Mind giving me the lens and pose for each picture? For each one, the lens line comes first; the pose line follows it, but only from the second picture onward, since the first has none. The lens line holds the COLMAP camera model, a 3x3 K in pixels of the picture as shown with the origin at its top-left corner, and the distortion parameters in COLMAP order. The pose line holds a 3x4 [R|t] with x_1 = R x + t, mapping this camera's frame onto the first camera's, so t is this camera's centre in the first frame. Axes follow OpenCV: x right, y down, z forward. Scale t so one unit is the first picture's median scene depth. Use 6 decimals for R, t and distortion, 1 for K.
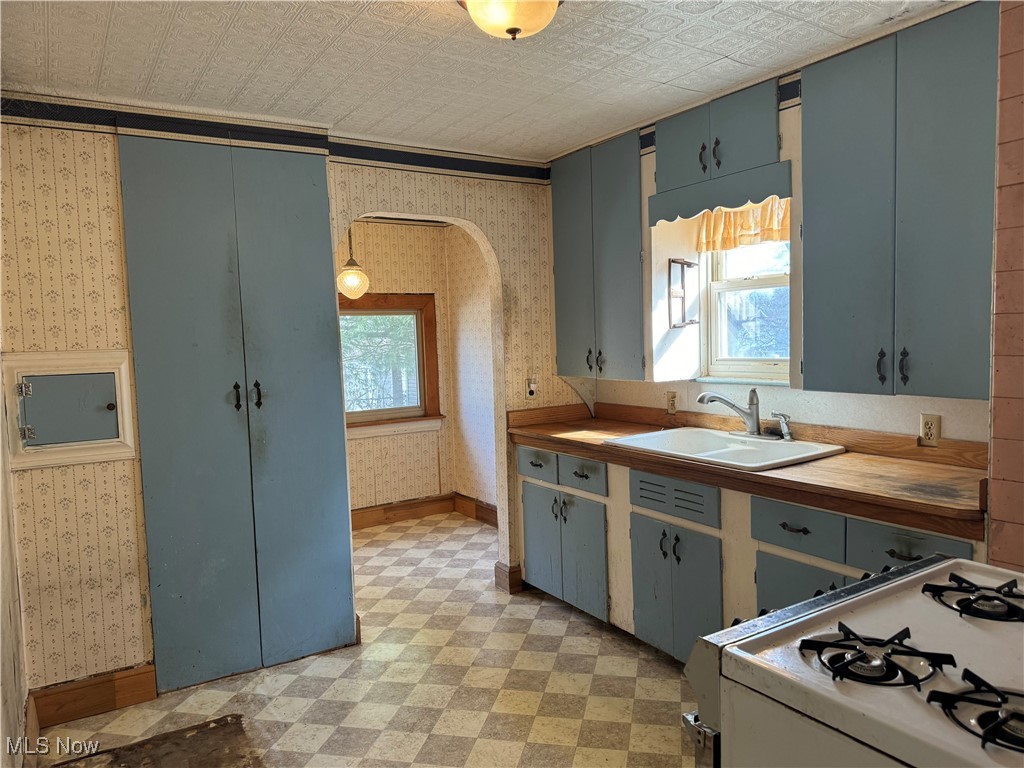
lens RADIAL K [[717.6, 0, 510.6], [0, 717.6, 389.5], [0, 0, 1]] dist [0.027076, -0.034661]
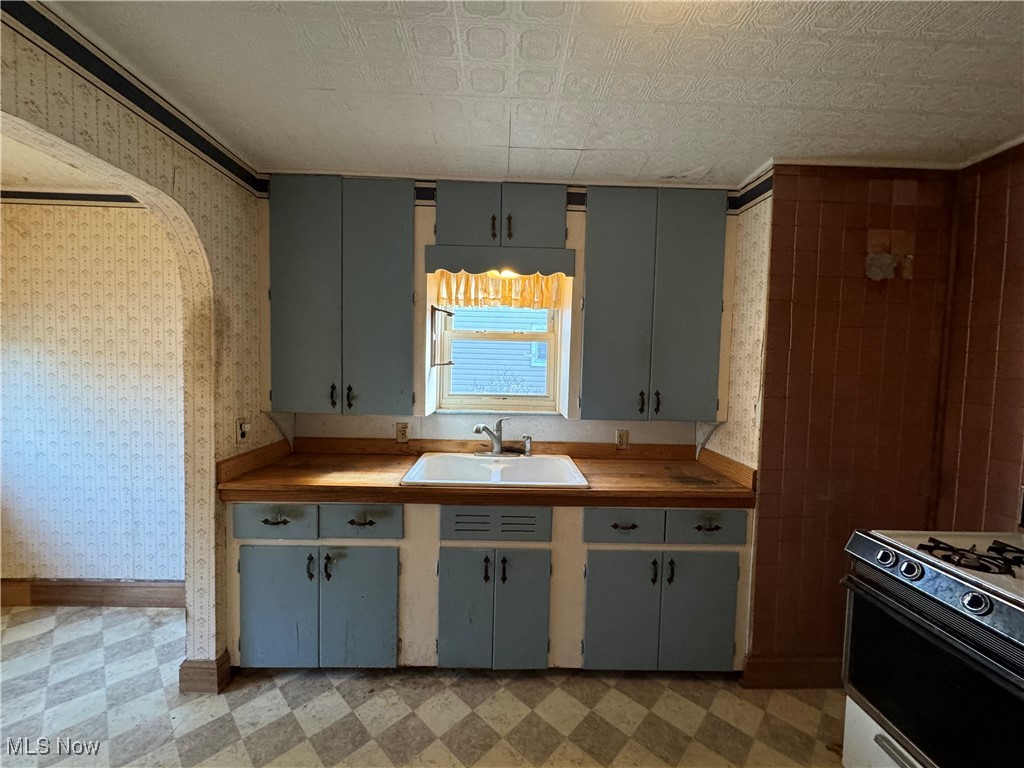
lens RADIAL K [[409.2, 0, 511.0], [0, 409.2, 383.9], [0, 0, 1]] dist [-0.007861, 0.002107]
pose [[0.507936, 0.003690, 0.861387, -0.264286], [0.028586, 0.999368, -0.021138, -0.043359], [-0.860920, 0.035361, 0.507510, 0.576783]]
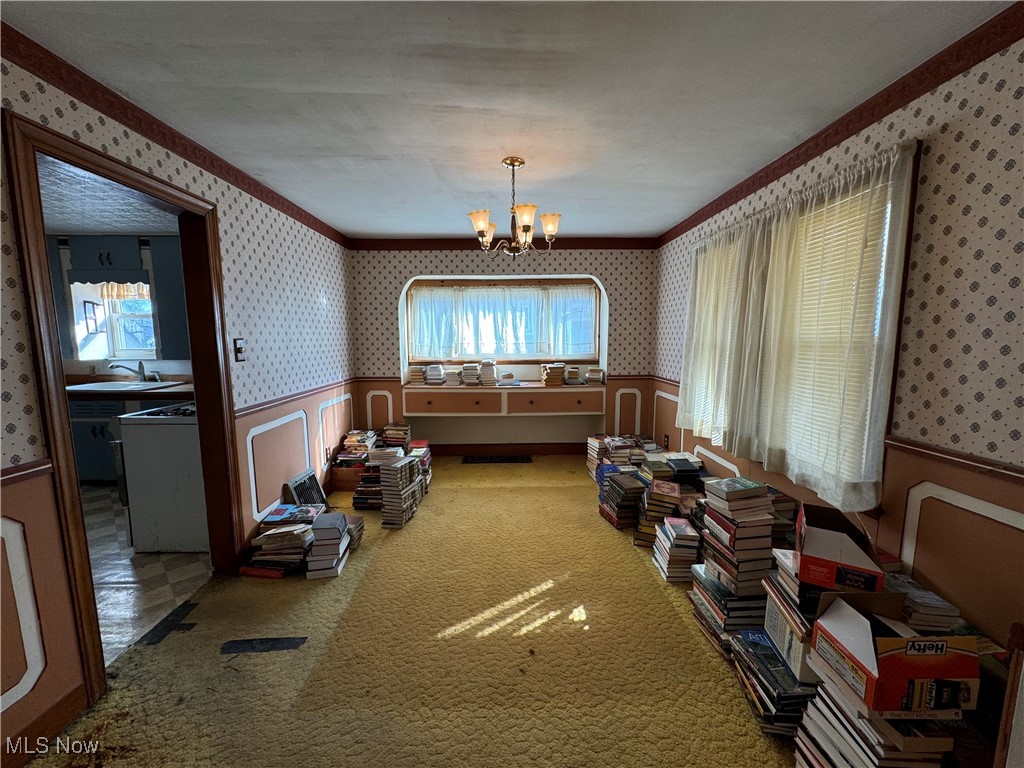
lens RADIAL K [[409.2, 0, 509.7], [0, 409.2, 386.7], [0, 0, 1]] dist [-0.007861, 0.002107]
pose [[0.517191, -0.070765, 0.852939, -0.165494], [0.049034, 0.997389, 0.053017, 0.064814], [-0.854464, 0.014403, 0.519311, -0.668431]]
